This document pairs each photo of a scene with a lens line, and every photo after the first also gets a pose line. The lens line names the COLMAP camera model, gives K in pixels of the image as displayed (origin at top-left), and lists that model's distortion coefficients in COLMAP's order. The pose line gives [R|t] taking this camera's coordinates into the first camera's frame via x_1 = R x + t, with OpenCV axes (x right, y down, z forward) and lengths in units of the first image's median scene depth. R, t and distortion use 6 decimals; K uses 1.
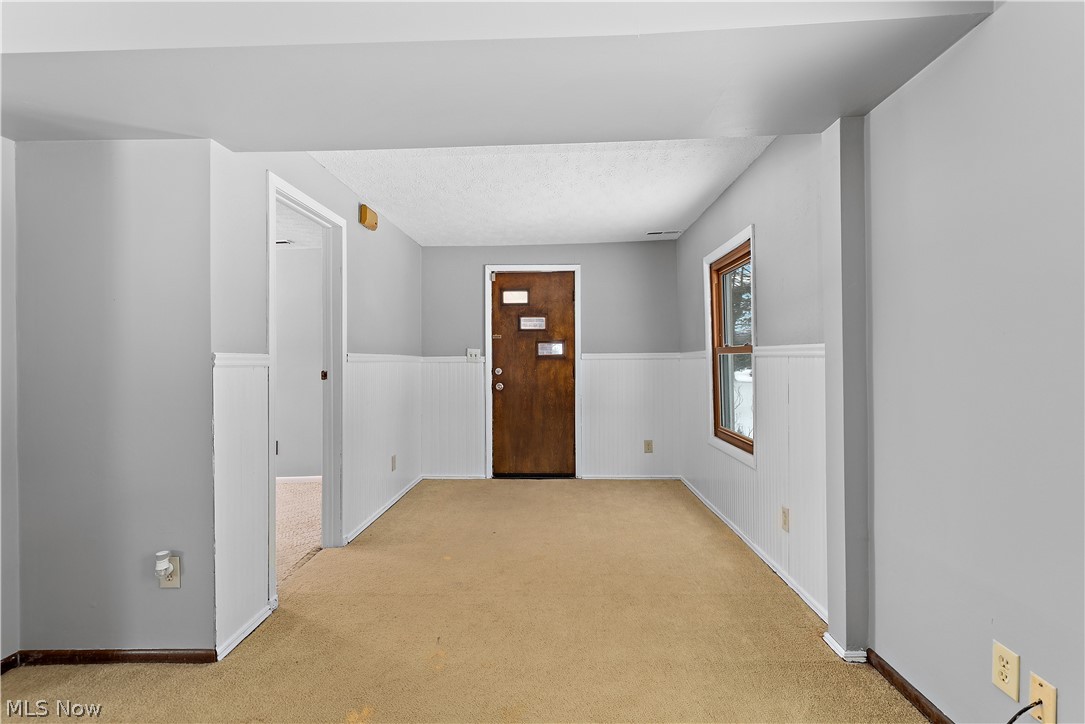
lens RADIAL K [[521.0, 0, 541.2], [0, 521.0, 360.5], [0, 0, 1]] dist [-0.005721, 0.002202]
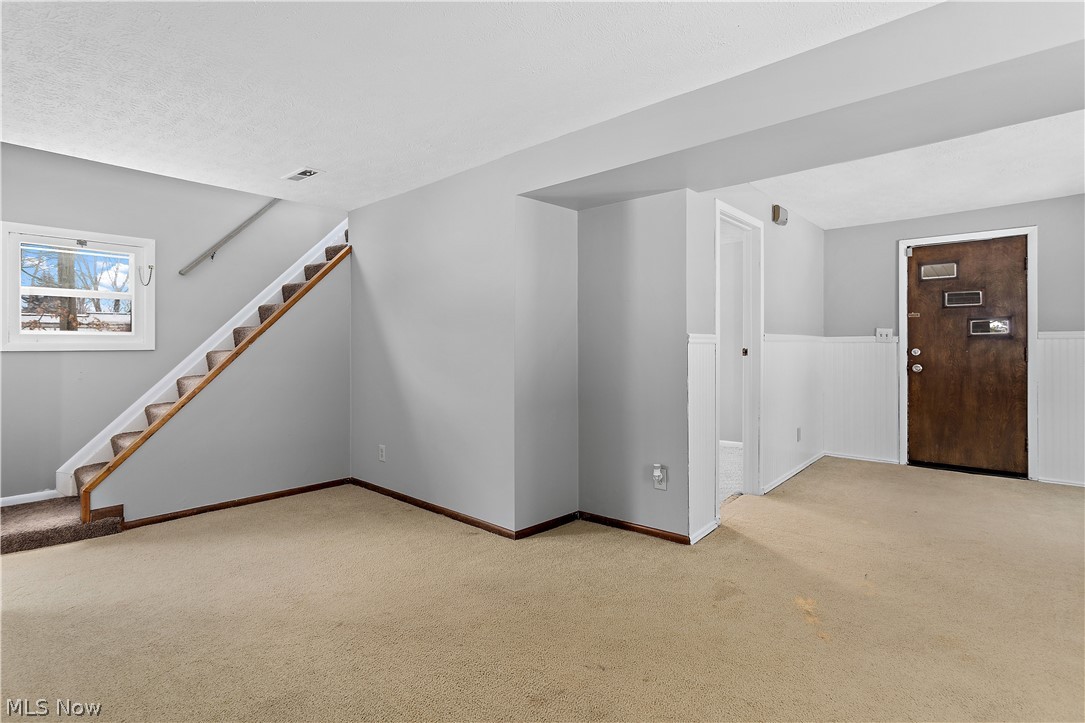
lens RADIAL K [[521.0, 0, 534.3], [0, 521.0, 345.1], [0, 0, 1]] dist [-0.005721, 0.002202]
pose [[0.767301, 0.002432, -0.641282, -0.011651], [0.000307, 0.999991, 0.004158, 0.005586], [0.641287, -0.003387, 0.767294, -0.206131]]
